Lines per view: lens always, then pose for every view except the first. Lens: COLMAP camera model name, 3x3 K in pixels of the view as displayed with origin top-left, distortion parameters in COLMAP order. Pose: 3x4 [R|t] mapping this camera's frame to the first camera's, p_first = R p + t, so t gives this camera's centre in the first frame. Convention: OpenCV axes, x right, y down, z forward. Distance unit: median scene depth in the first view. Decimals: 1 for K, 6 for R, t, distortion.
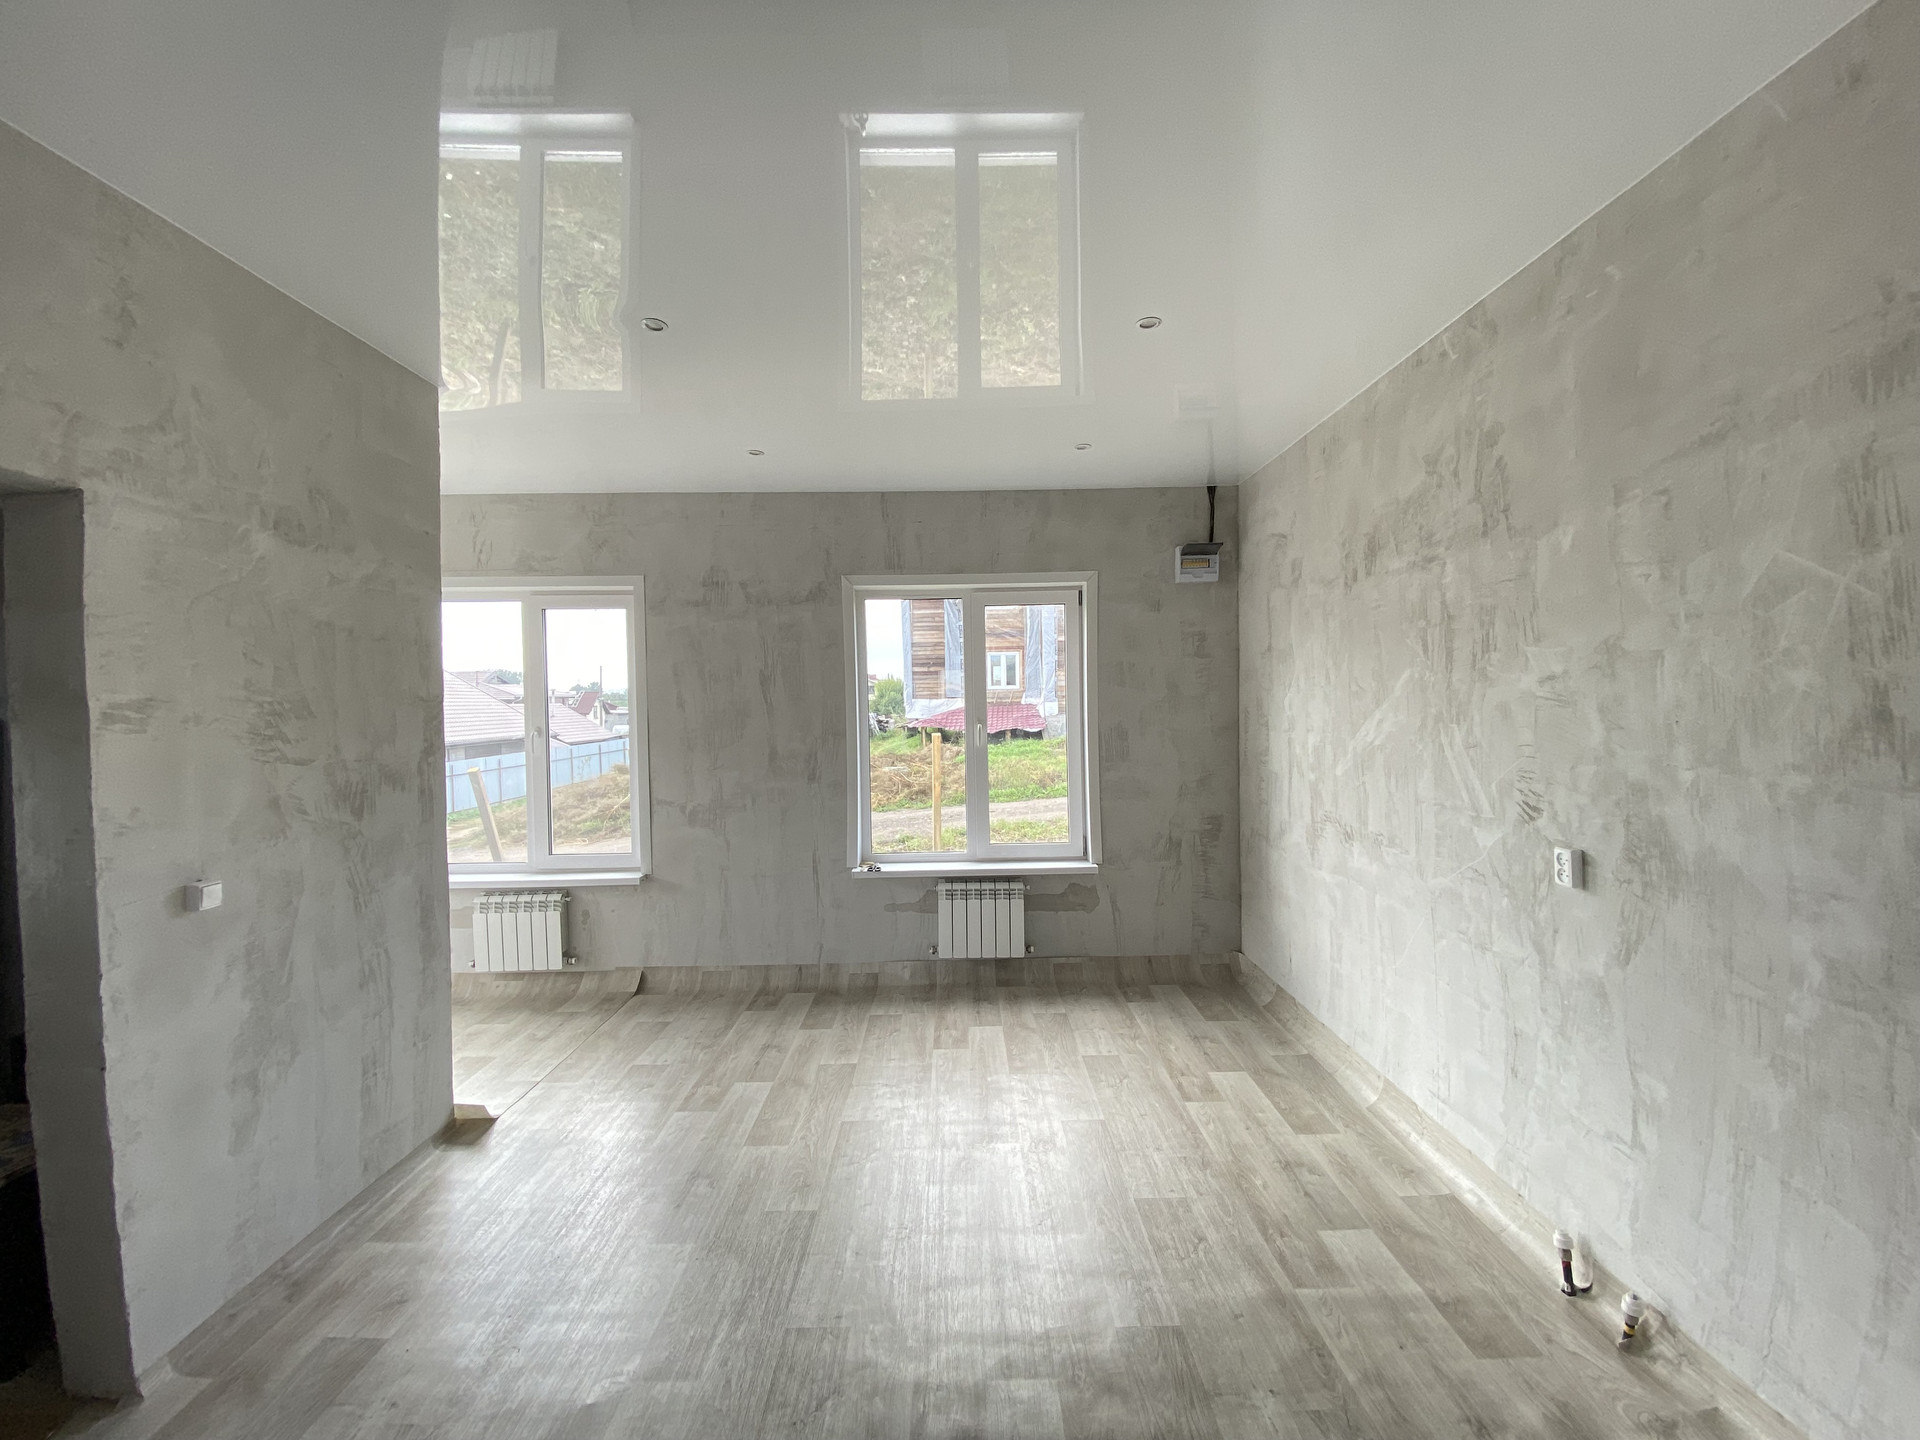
lens RADIAL K [[773.5, 0, 954.7], [0, 773.5, 718.1], [0, 0, 1]] dist [0.029951, -0.028415]
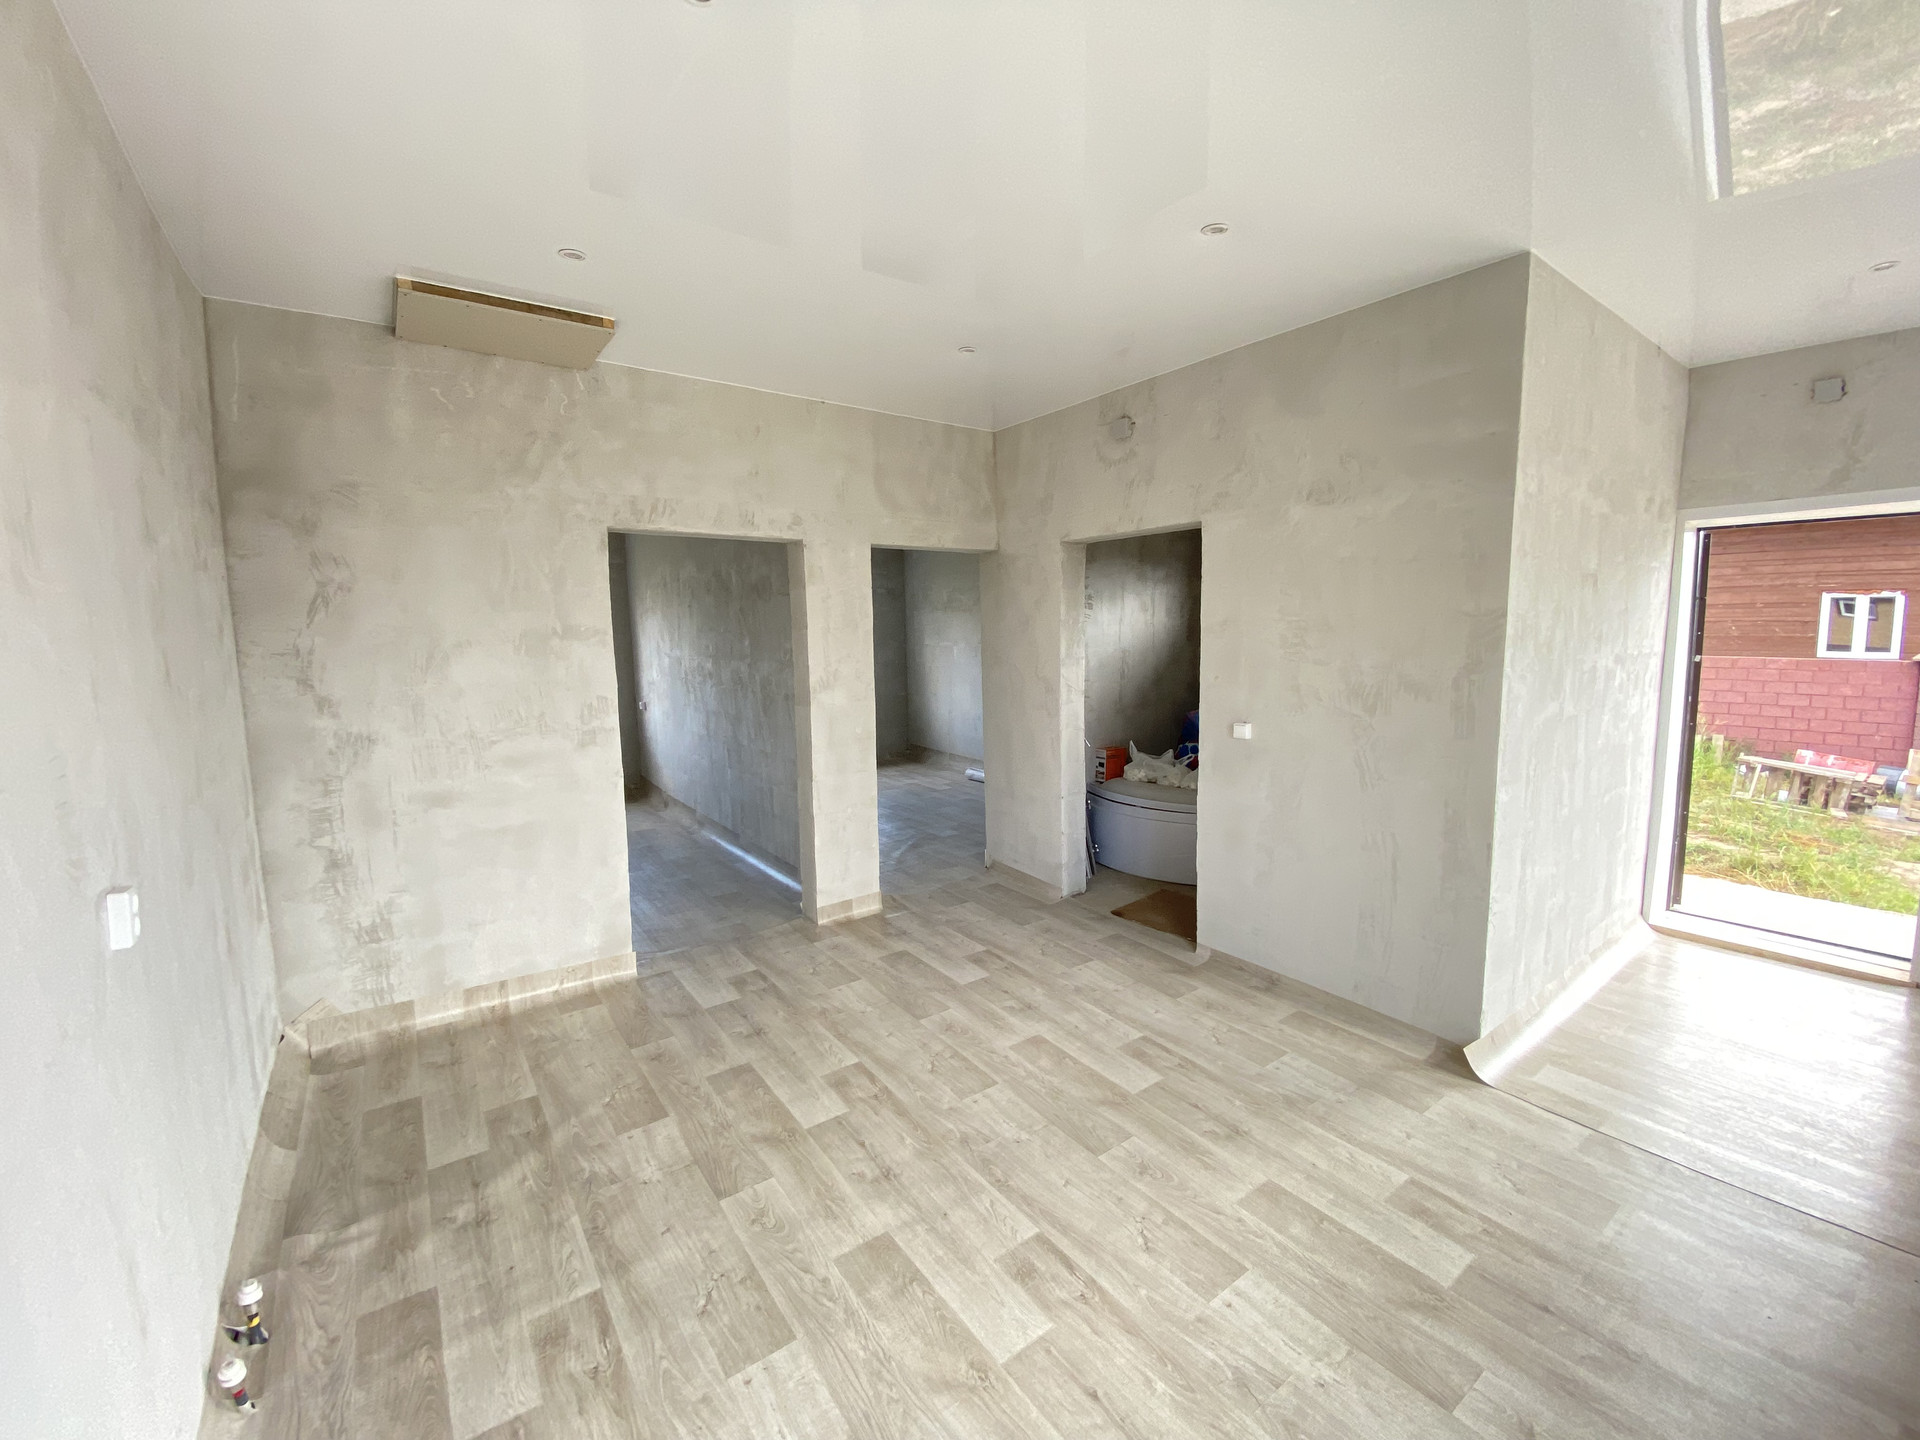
lens RADIAL K [[773.5, 0, 954.7], [0, 773.5, 718.1], [0, 0, 1]] dist [0.029951, -0.028415]
pose [[-0.812363, 0.096708, -0.575077, 0.420634], [0.019042, 0.990026, 0.139589, -0.043991], [0.582841, 0.102446, -0.806103, 1.439544]]
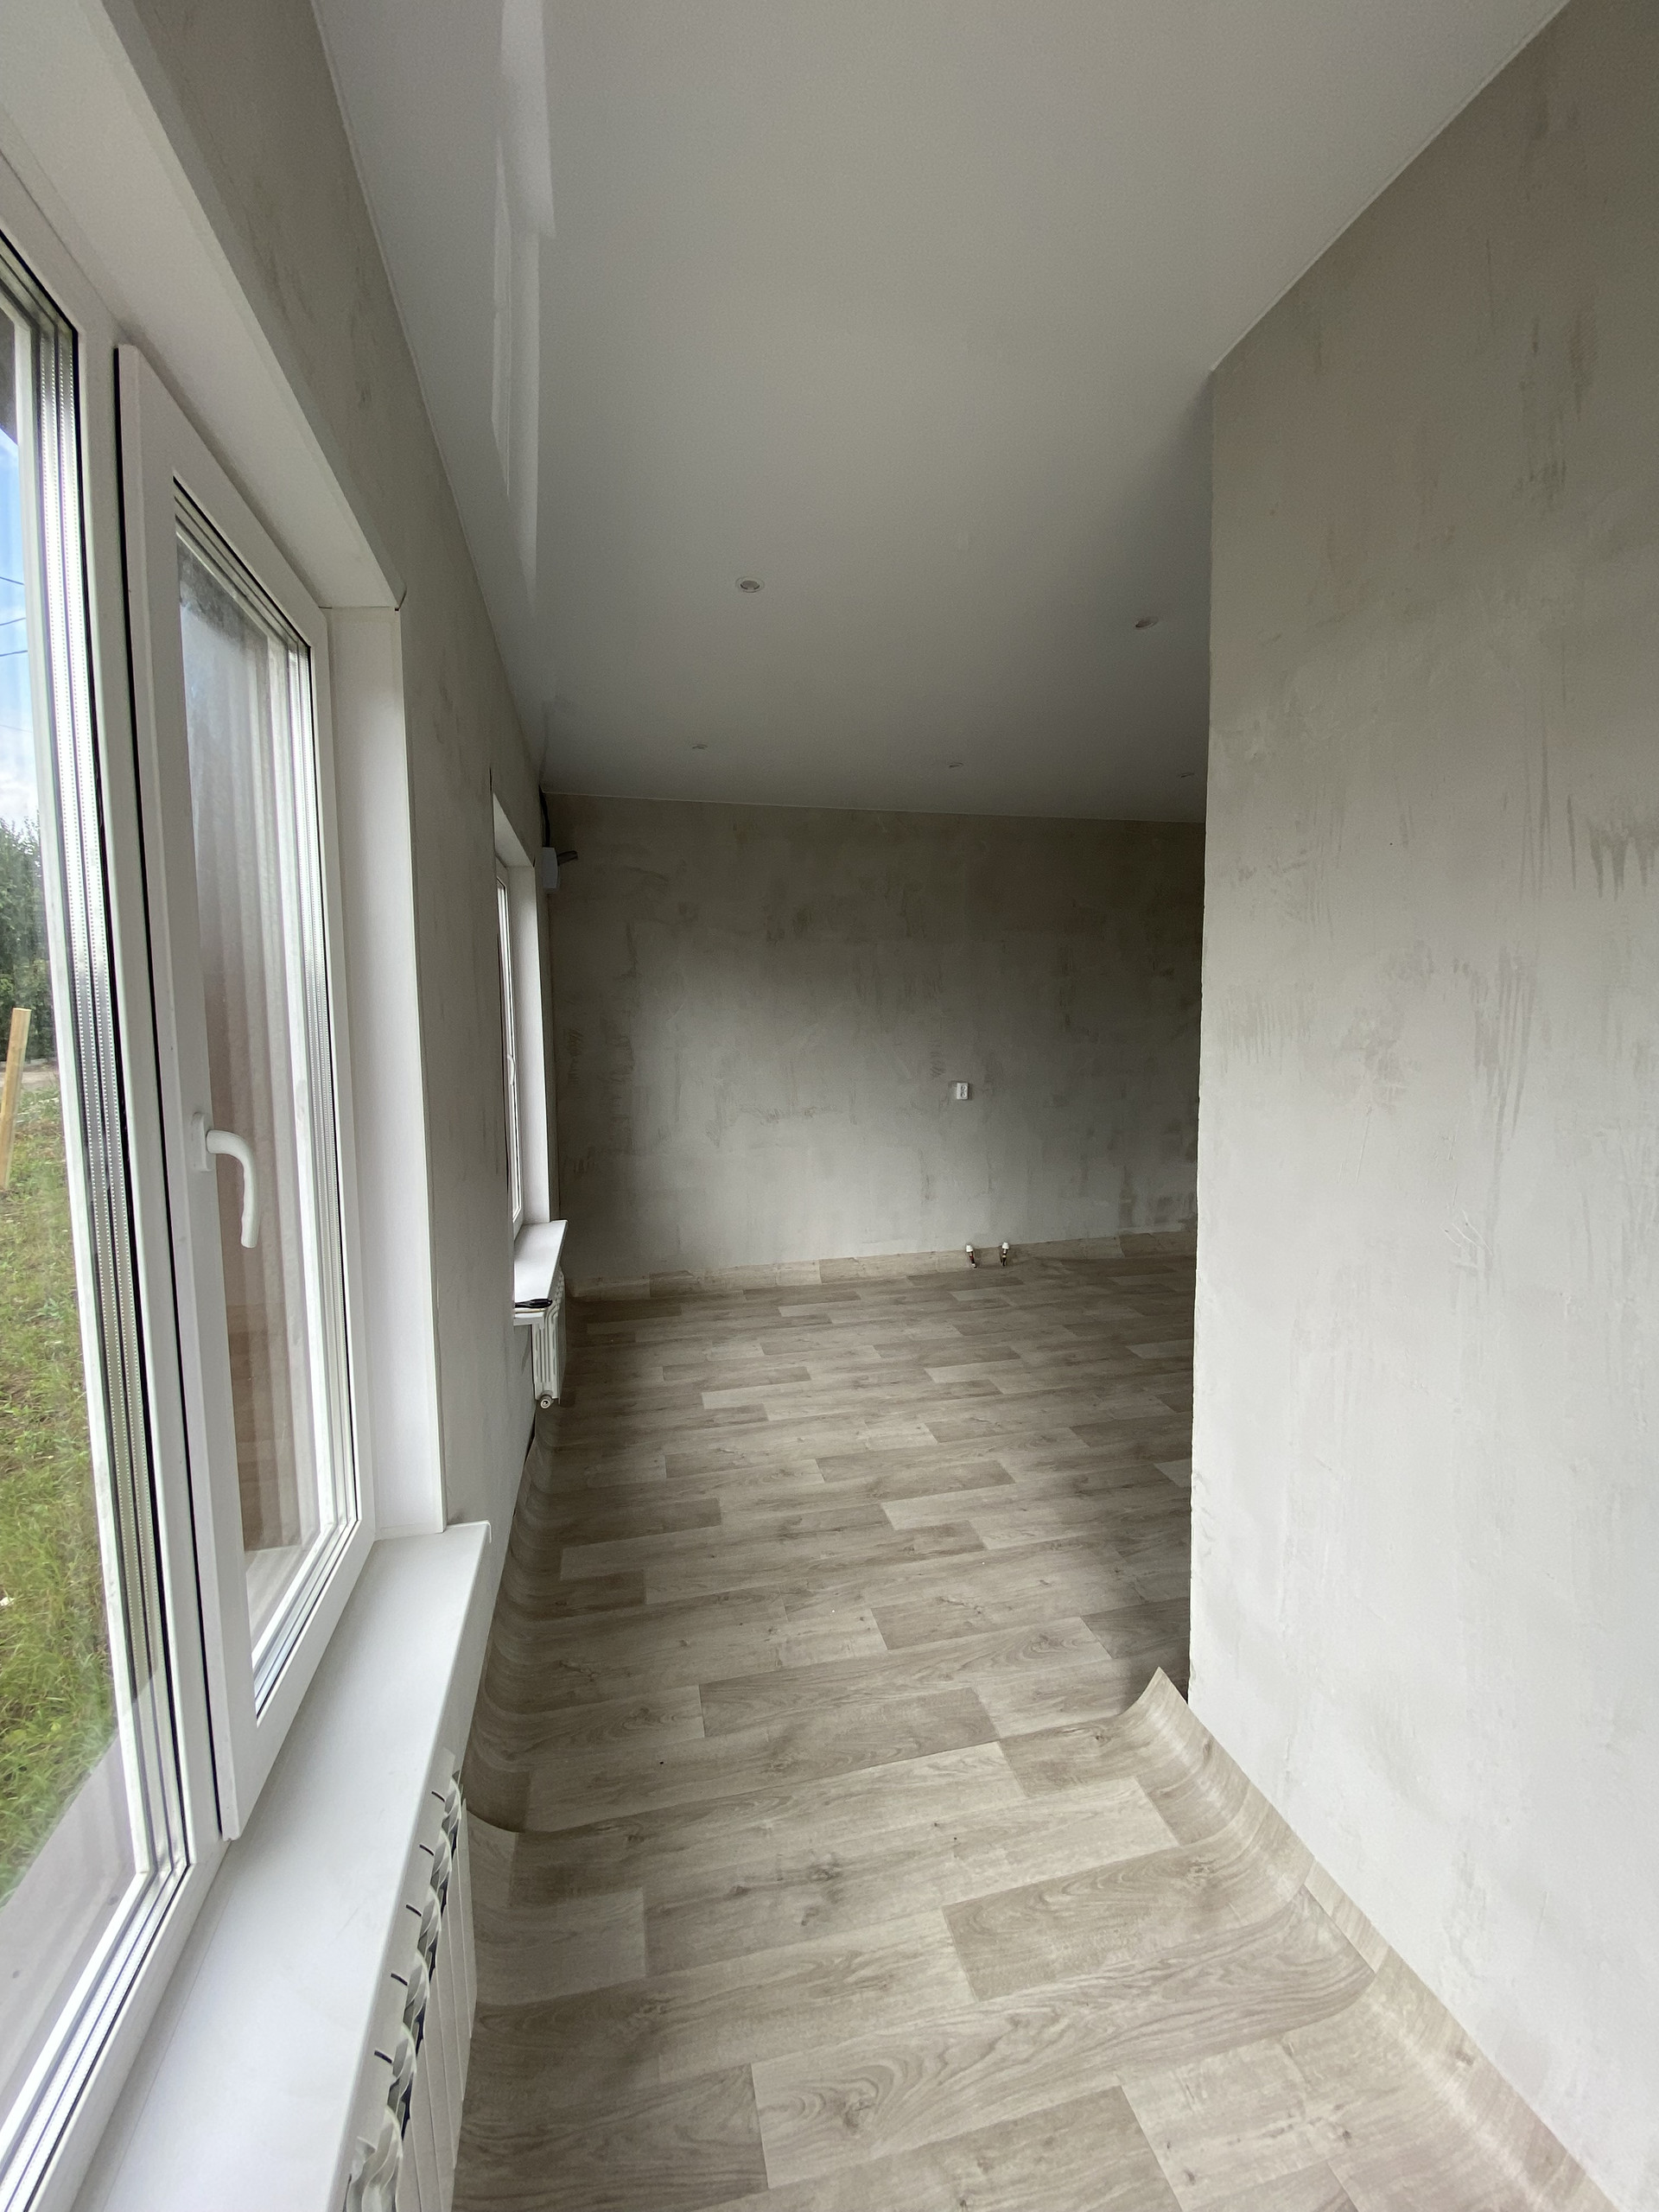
lens RADIAL K [[891.2, 0, 829.5], [0, 891.2, 1106.0], [0, 0, 1]] dist [0.029951, -0.028415]
pose [[-0.221683, -0.084896, 0.971416, -1.269467], [0.031917, 0.995037, 0.094244, -0.020530], [-0.974596, 0.051896, -0.217873, 1.462819]]
